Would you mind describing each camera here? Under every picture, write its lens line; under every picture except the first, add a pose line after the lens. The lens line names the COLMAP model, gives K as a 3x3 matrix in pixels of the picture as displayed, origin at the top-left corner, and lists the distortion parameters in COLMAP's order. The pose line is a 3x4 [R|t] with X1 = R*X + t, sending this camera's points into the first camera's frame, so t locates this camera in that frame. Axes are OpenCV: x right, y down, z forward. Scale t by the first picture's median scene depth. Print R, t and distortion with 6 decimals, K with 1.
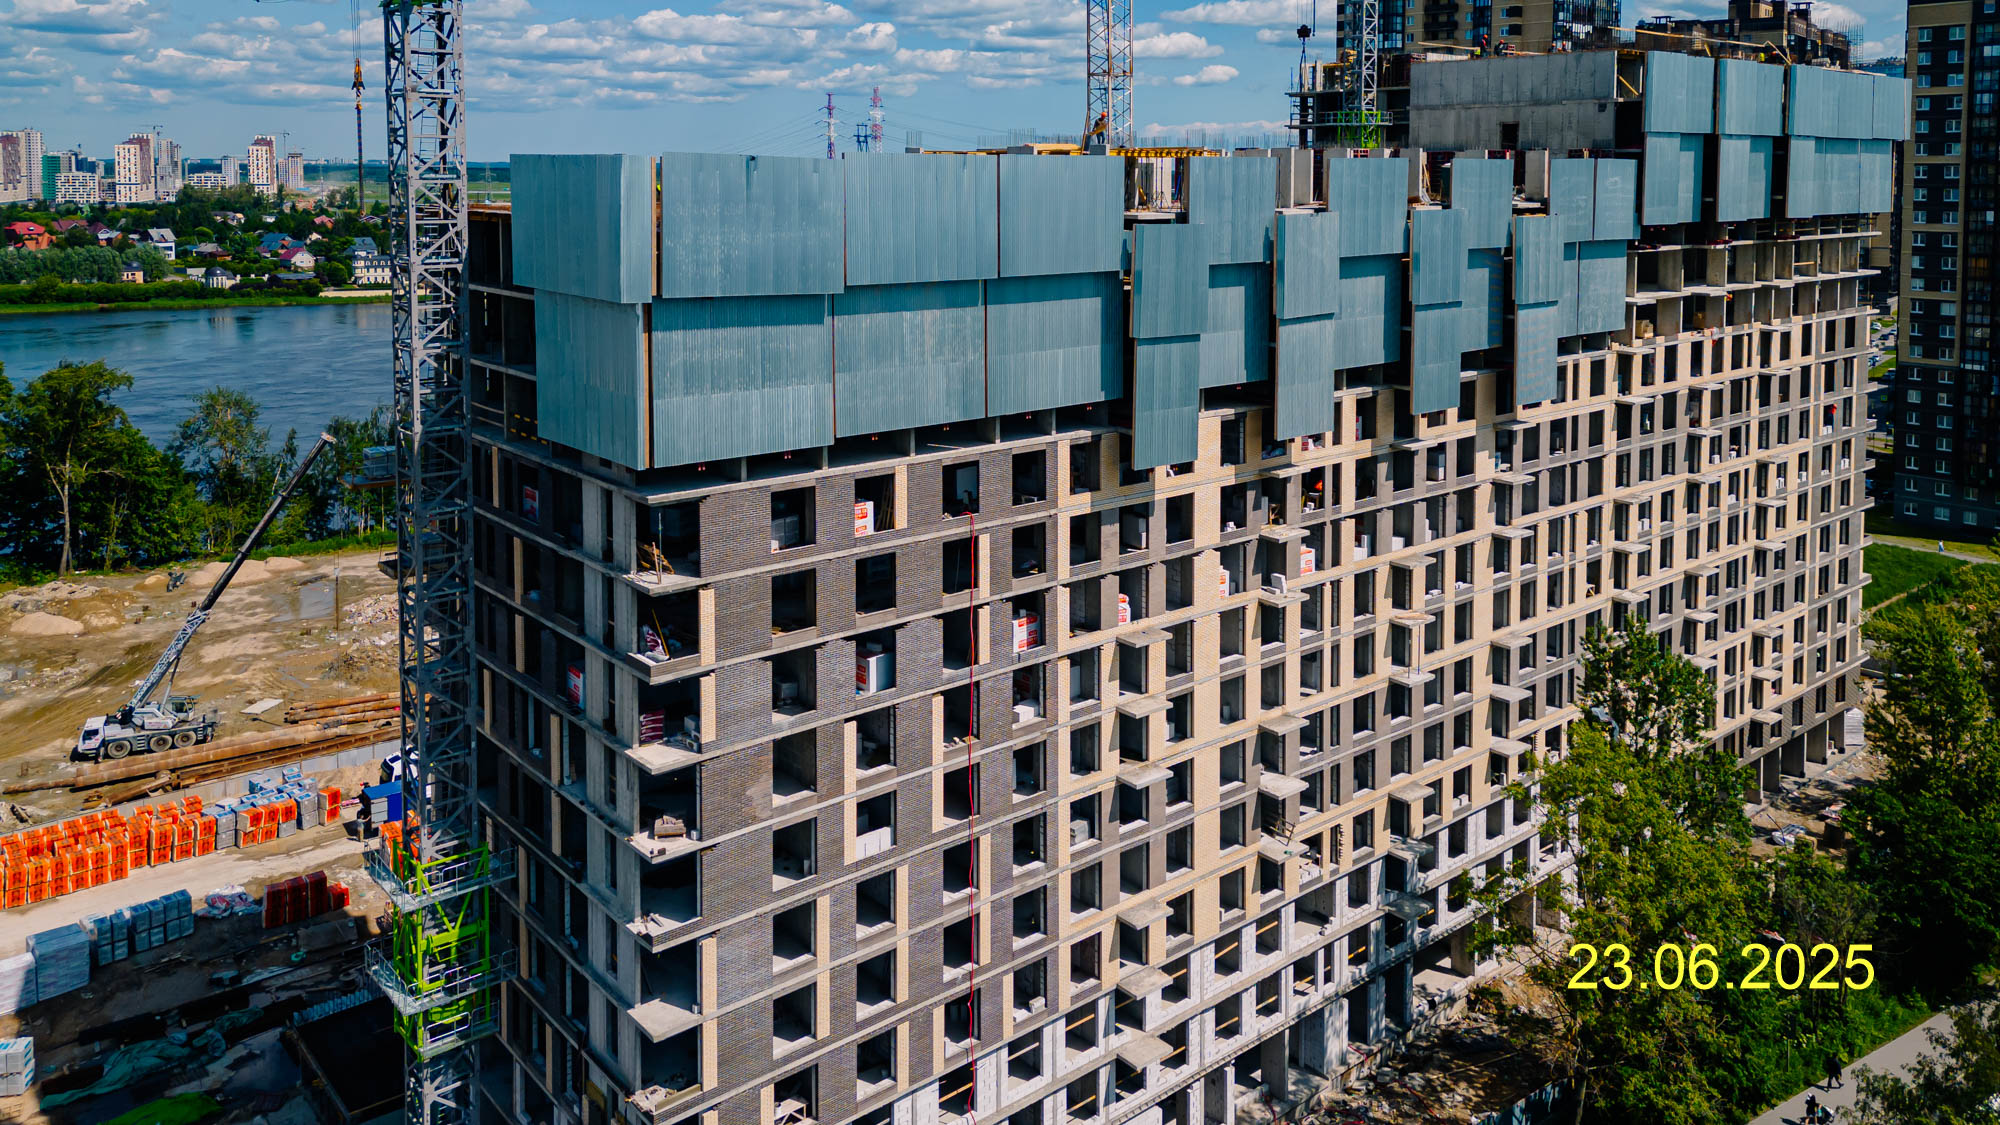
lens RADIAL K [[1492.2, 0, 985.6], [0, 1492.2, 309.8], [0, 0, 1]] dist [0.088900, -0.062985]
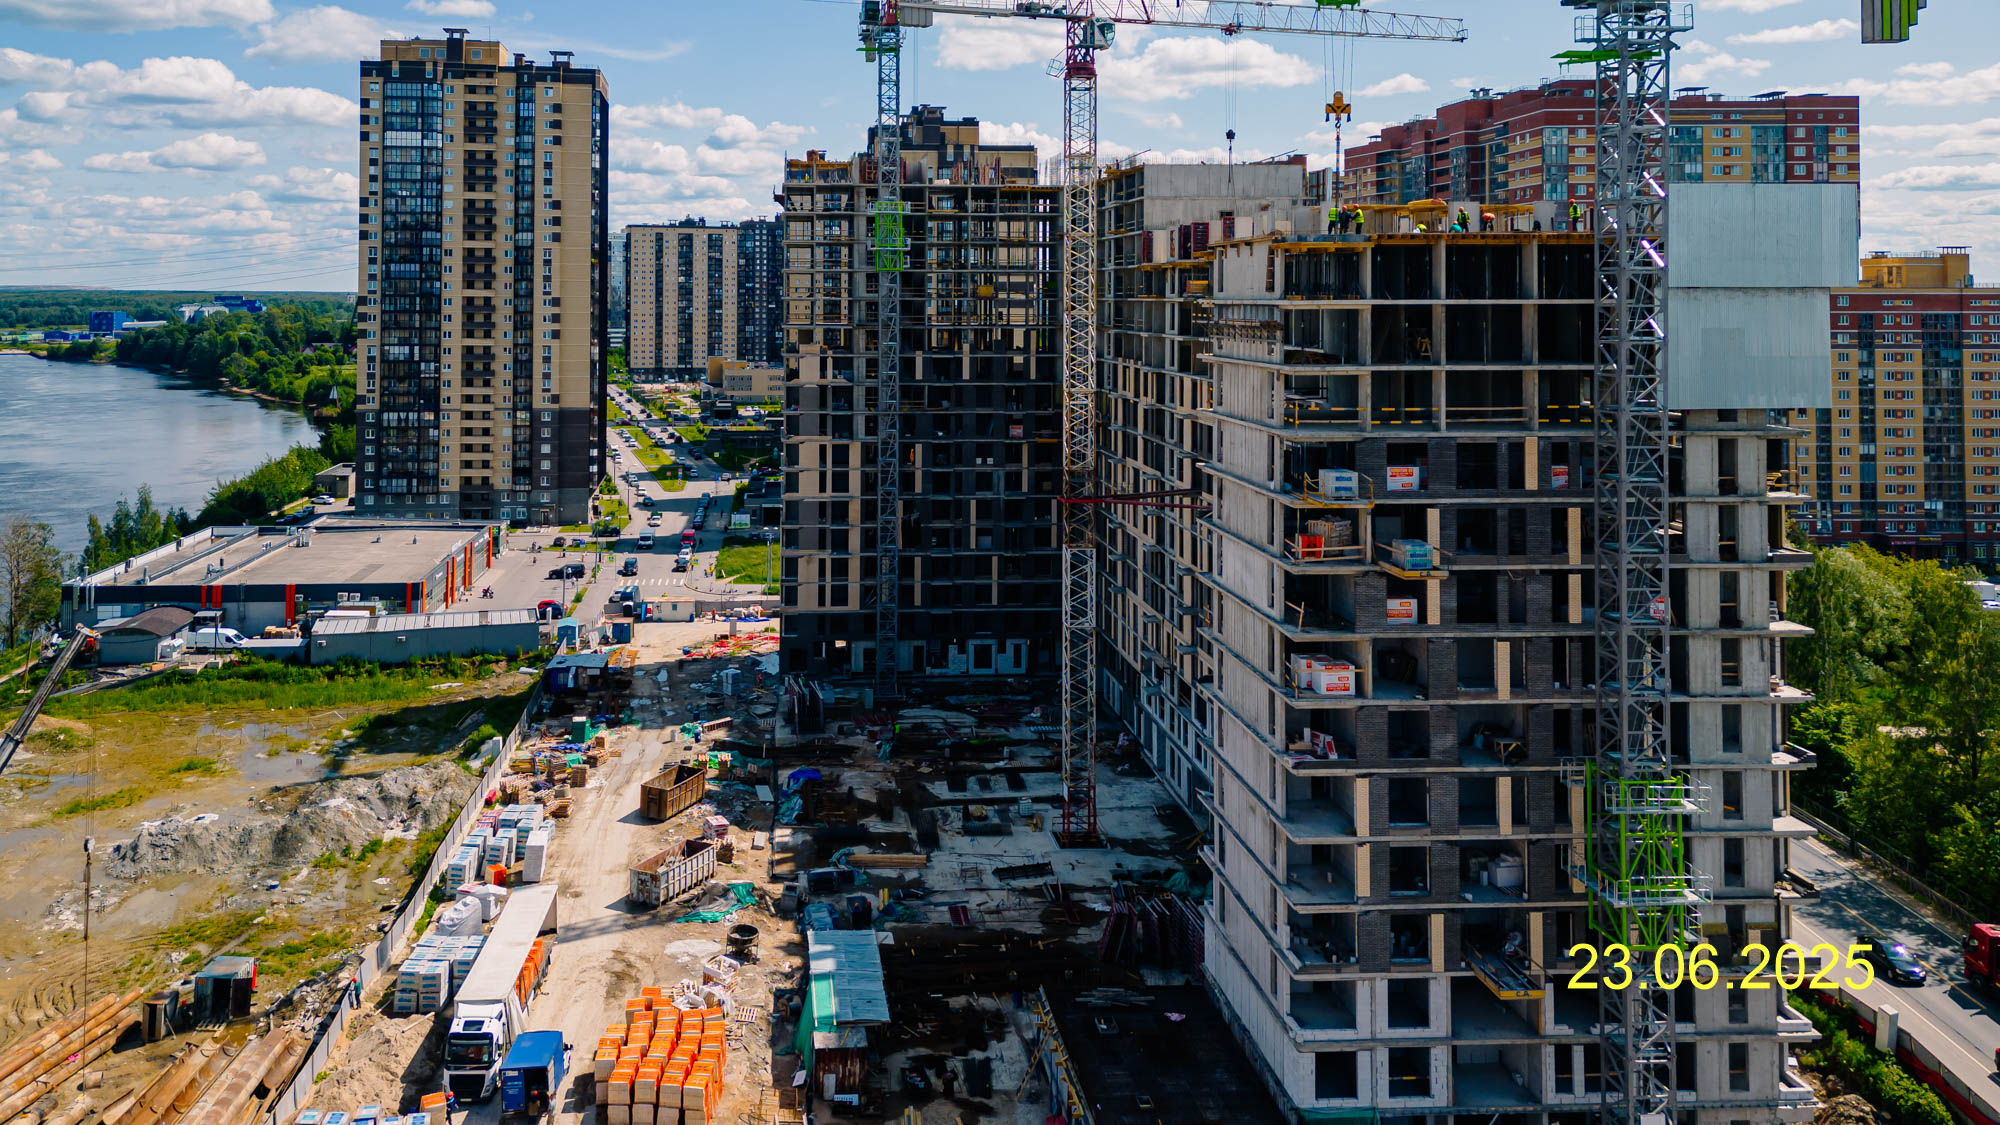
lens RADIAL K [[1448.5, 0, 933.1], [0, 1448.5, 309.6], [0, 0, 1]] dist [0.045928, -0.020744]
pose [[0.579159, -0.007983, 0.815175, -0.720283], [0.072065, 0.996539, -0.041441, 0.004355], [-0.812023, 0.082747, 0.577730, 0.345121]]
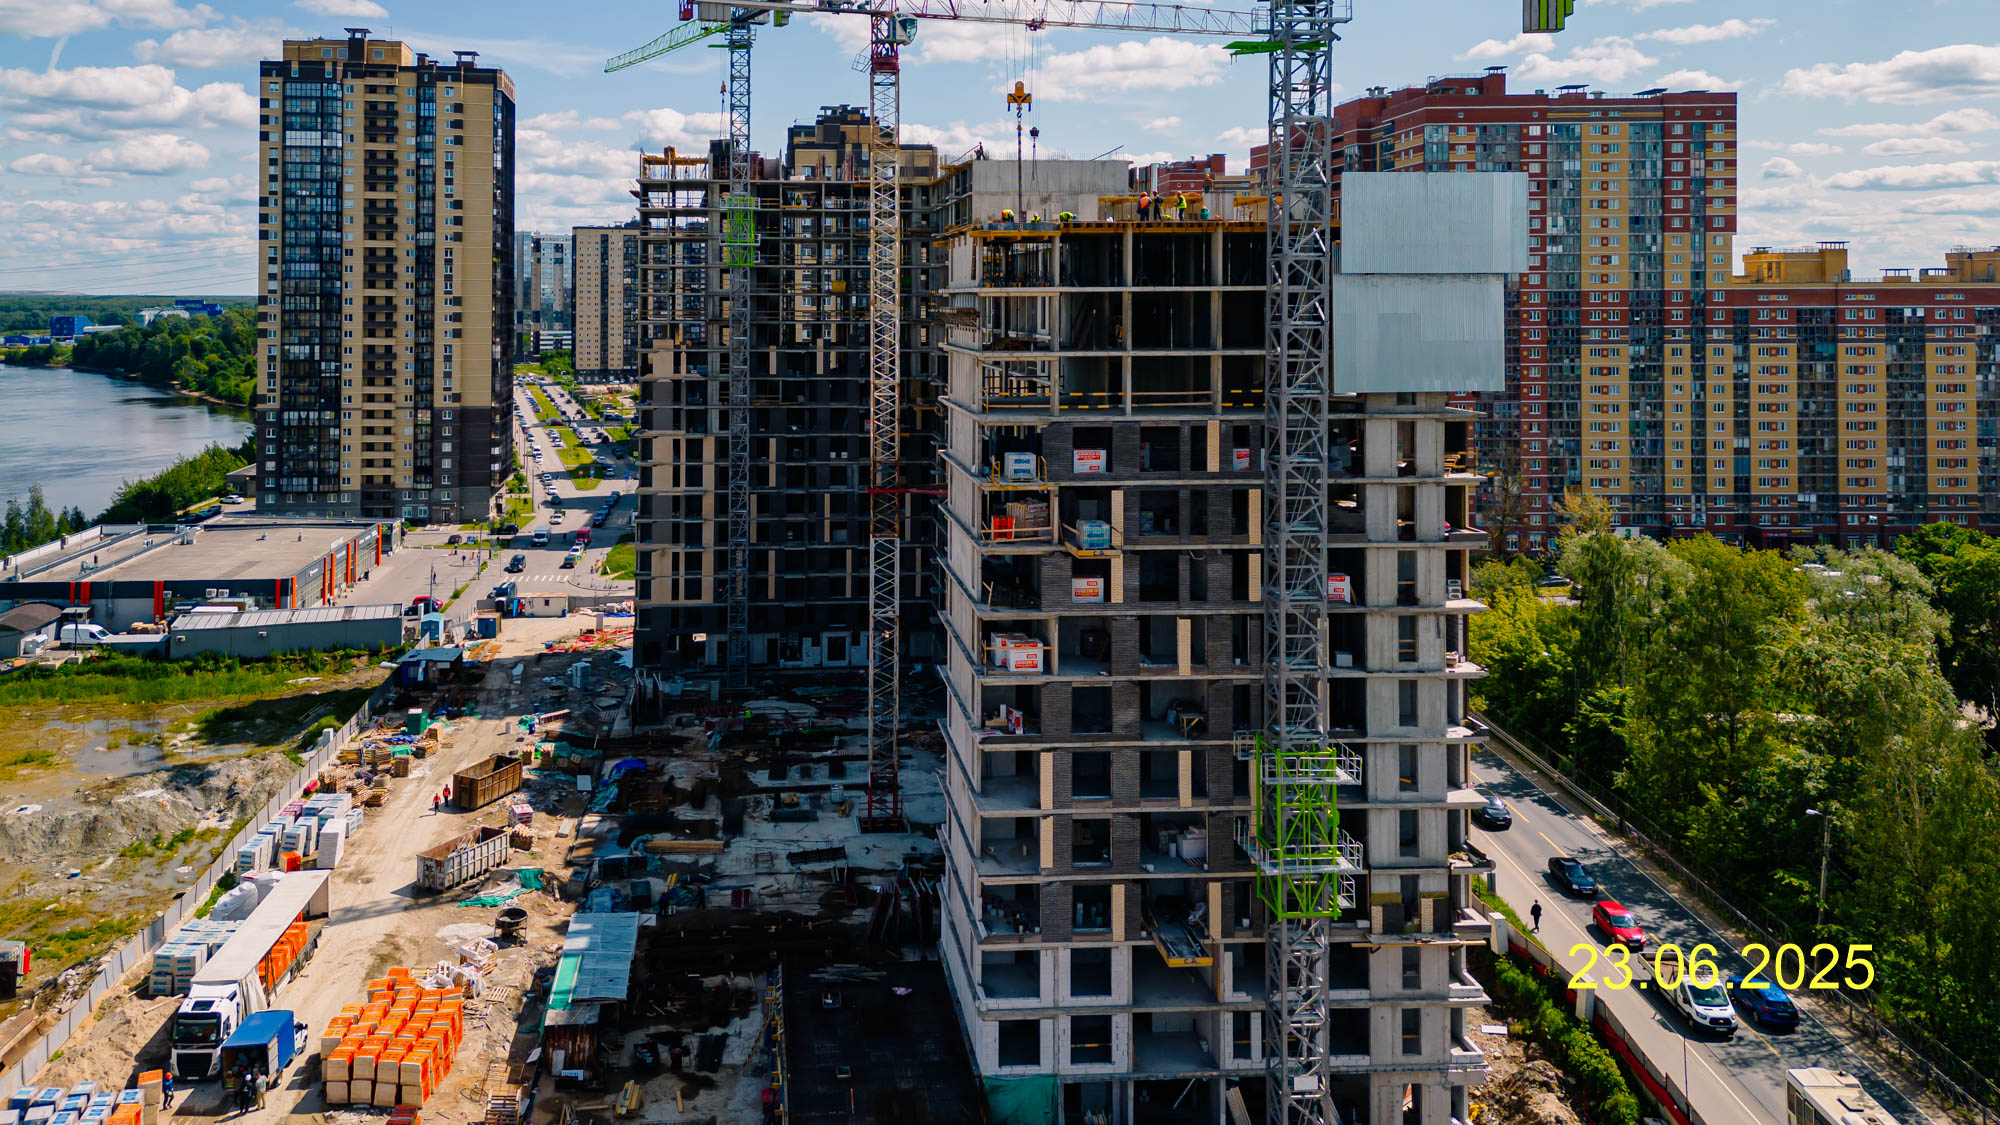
lens RADIAL K [[1447.2, 0, 907.9], [0, 1447.2, 320.2], [0, 0, 1]] dist [0.039056, -0.009581]
pose [[0.576762, -0.014293, 0.816787, -0.667146], [0.074699, 0.996581, -0.035308, 0.017949], [-0.813490, 0.081378, 0.575857, 0.256232]]
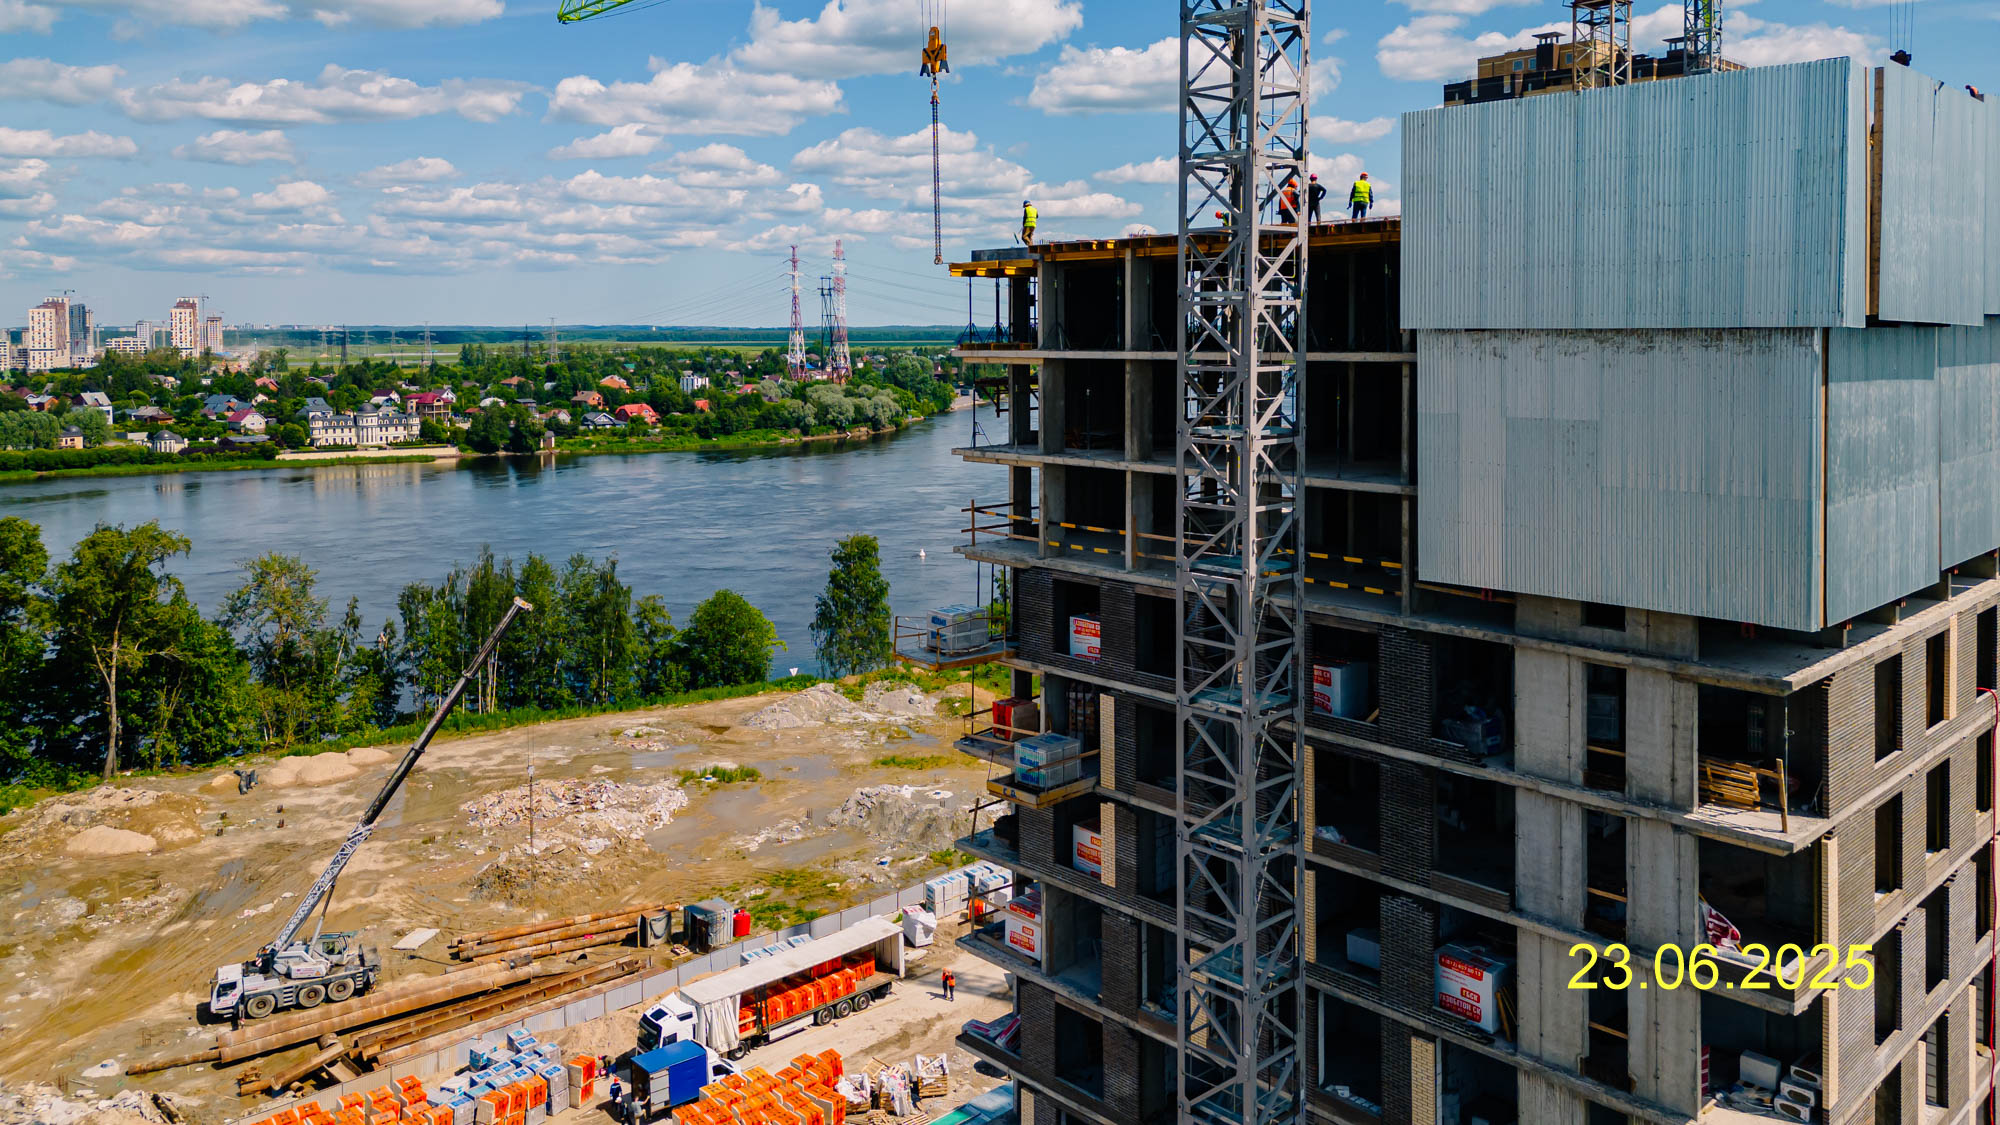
lens RADIAL K [[1489.3, 0, 1003.7], [0, 1489.3, 391.3], [0, 0, 1]] dist [0.100423, -0.080202]
pose [[0.998304, -0.015081, 0.056229, -0.220971], [0.017837, 0.998647, -0.048842, 0.015591], [-0.055416, 0.049762, 0.997223, 0.174072]]
